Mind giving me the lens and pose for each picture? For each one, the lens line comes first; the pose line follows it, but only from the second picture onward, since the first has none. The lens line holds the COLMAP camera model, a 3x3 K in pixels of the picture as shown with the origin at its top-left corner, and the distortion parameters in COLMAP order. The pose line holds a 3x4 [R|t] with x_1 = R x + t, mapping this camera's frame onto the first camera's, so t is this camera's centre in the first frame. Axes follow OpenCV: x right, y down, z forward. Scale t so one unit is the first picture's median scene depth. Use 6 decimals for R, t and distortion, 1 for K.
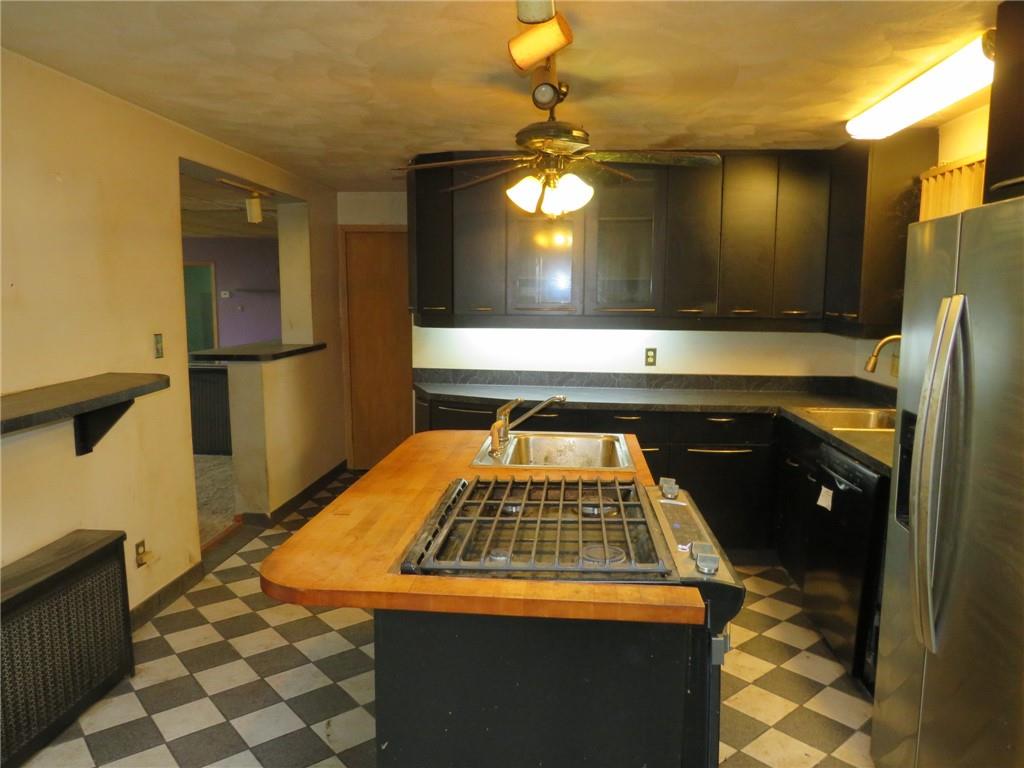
lens RADIAL K [[728.2, 0, 511.8], [0, 728.2, 390.0], [0, 0, 1]] dist [-0.030250, 0.010010]
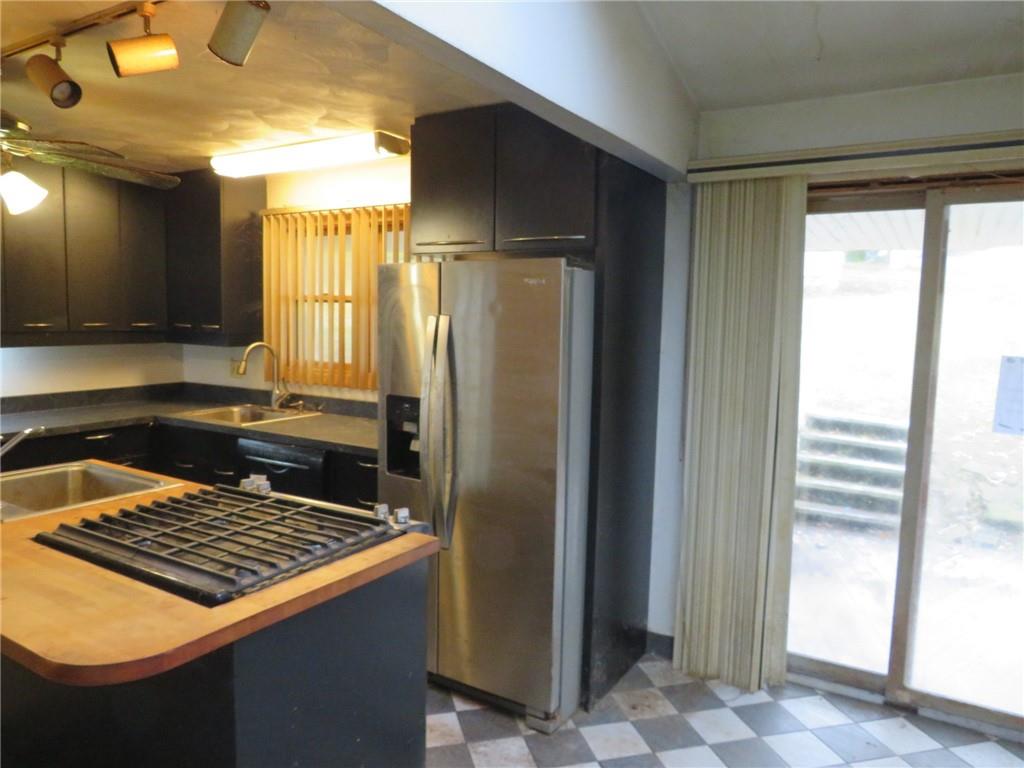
lens RADIAL K [[728.2, 0, 505.1], [0, 728.2, 376.1], [0, 0, 1]] dist [-0.030250, 0.010010]
pose [[0.453127, -0.080298, 0.887822, -0.369491], [0.104314, 0.993869, 0.036650, -0.021599], [-0.885322, 0.076005, 0.458725, 0.088196]]
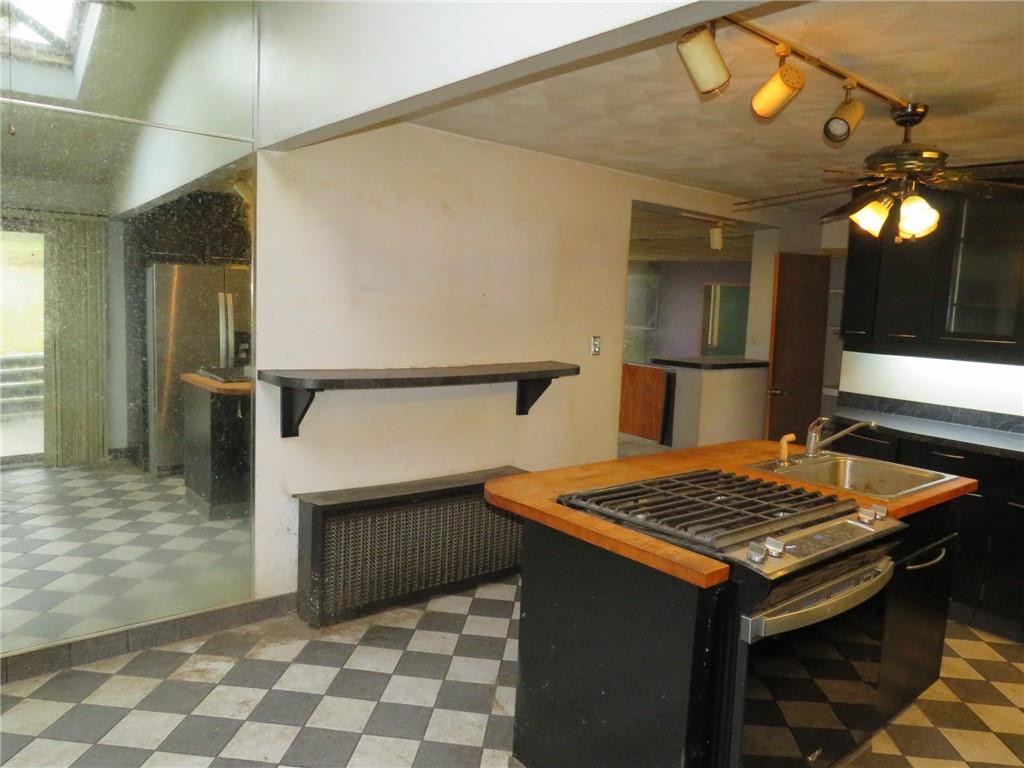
lens RADIAL K [[728.2, 0, 508.1], [0, 728.2, 386.2], [0, 0, 1]] dist [-0.030250, 0.010010]
pose [[0.700240, 0.111550, -0.705138, 0.319795], [-0.136655, 0.990397, 0.020971, 0.006198], [0.700706, 0.081676, 0.708759, -0.033660]]
